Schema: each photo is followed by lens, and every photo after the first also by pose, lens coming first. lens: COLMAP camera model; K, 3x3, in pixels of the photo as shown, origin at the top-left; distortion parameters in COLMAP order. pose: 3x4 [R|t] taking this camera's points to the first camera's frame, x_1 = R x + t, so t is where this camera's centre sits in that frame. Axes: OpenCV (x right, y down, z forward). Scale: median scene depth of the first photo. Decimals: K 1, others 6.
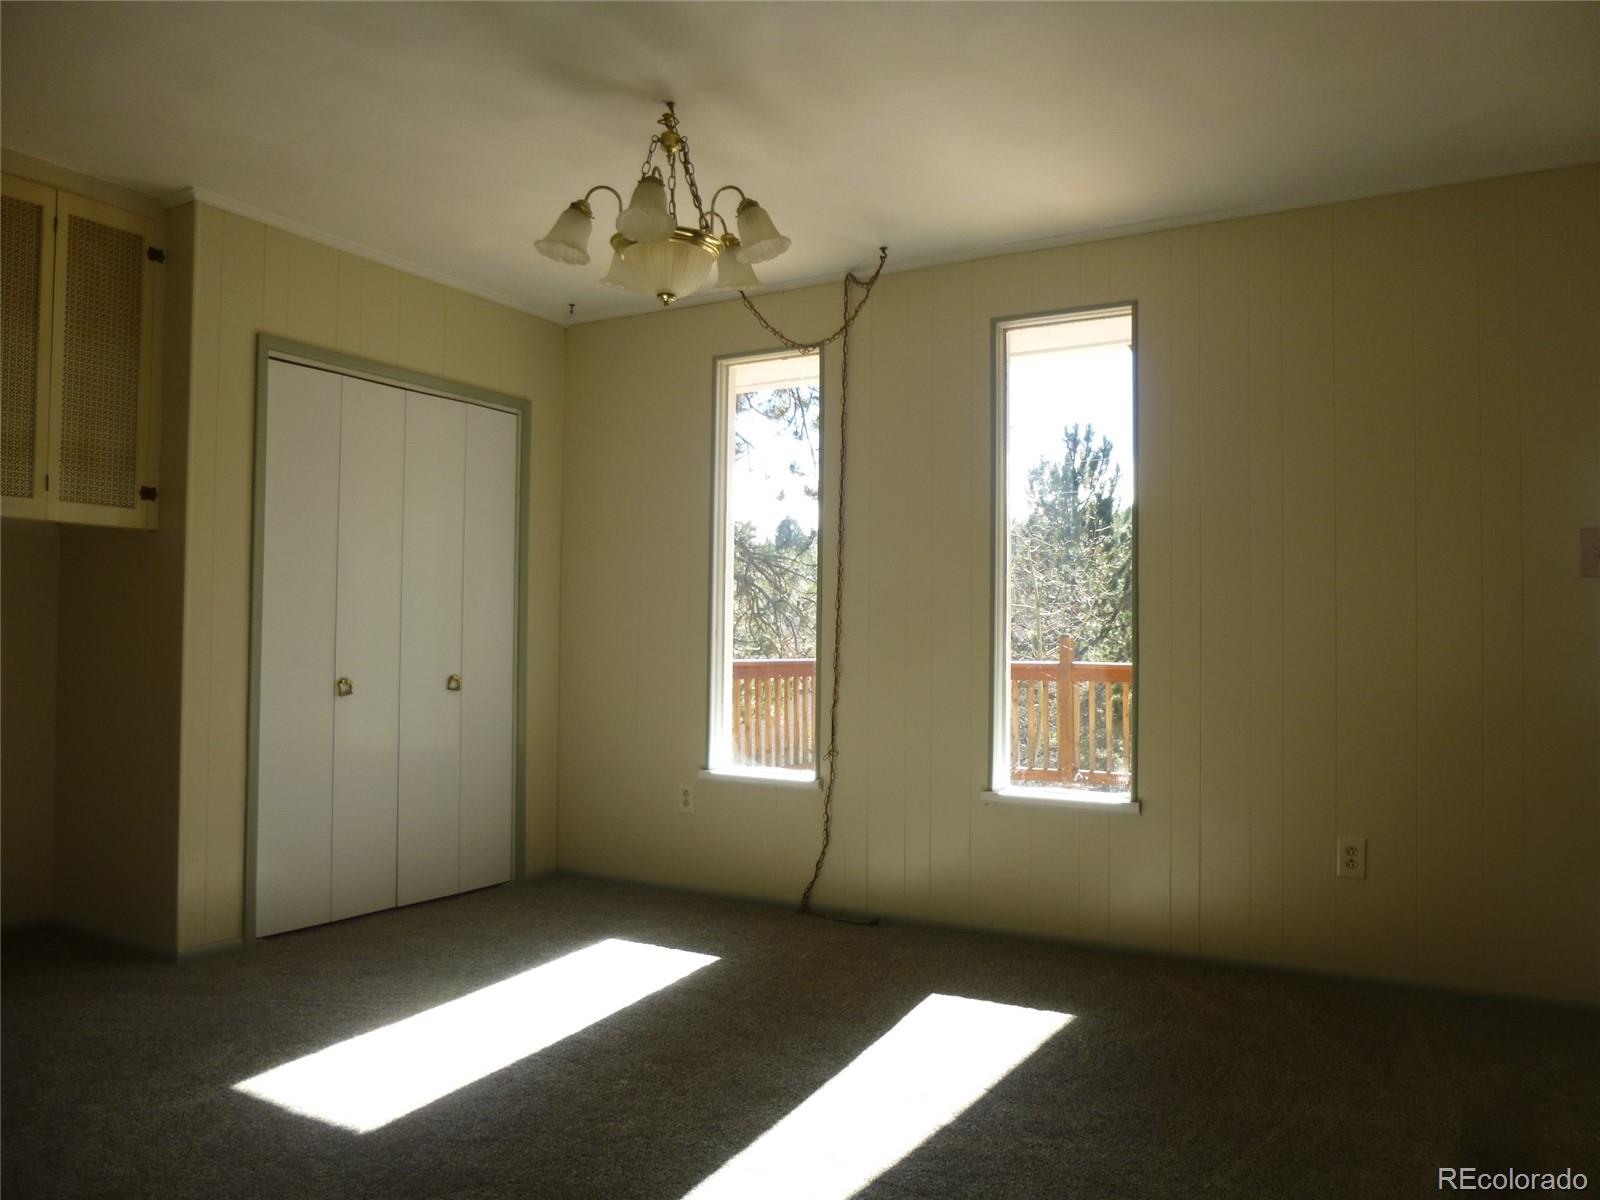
lens RADIAL K [[1190.4, 0, 807.1], [0, 1190.4, 604.3], [0, 0, 1]] dist [-0.068897, 0.047743]
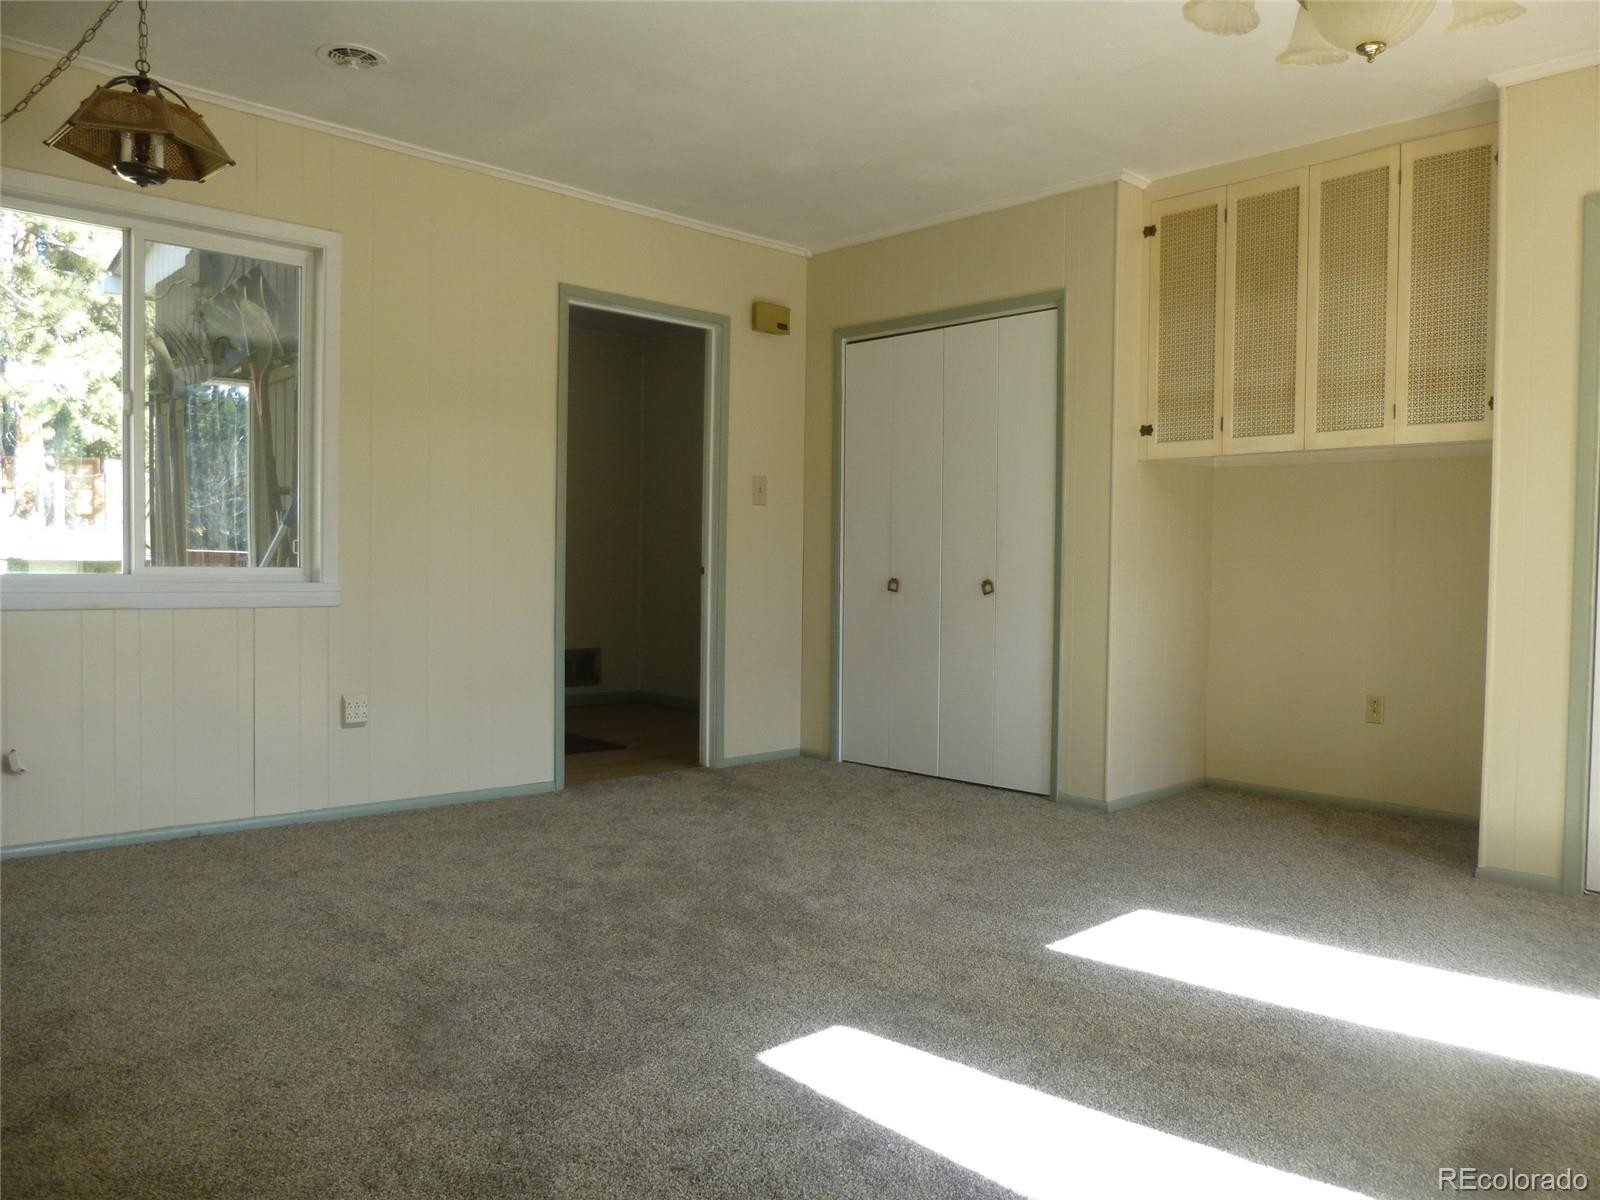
lens RADIAL K [[1190.4, 0, 807.1], [0, 1190.4, 604.3], [0, 0, 1]] dist [-0.068897, 0.047743]
pose [[-0.263394, 0.016677, -0.964544, 0.582174], [0.009282, 0.999848, 0.014752, 0.058963], [0.964644, -0.005067, -0.263509, 0.752034]]
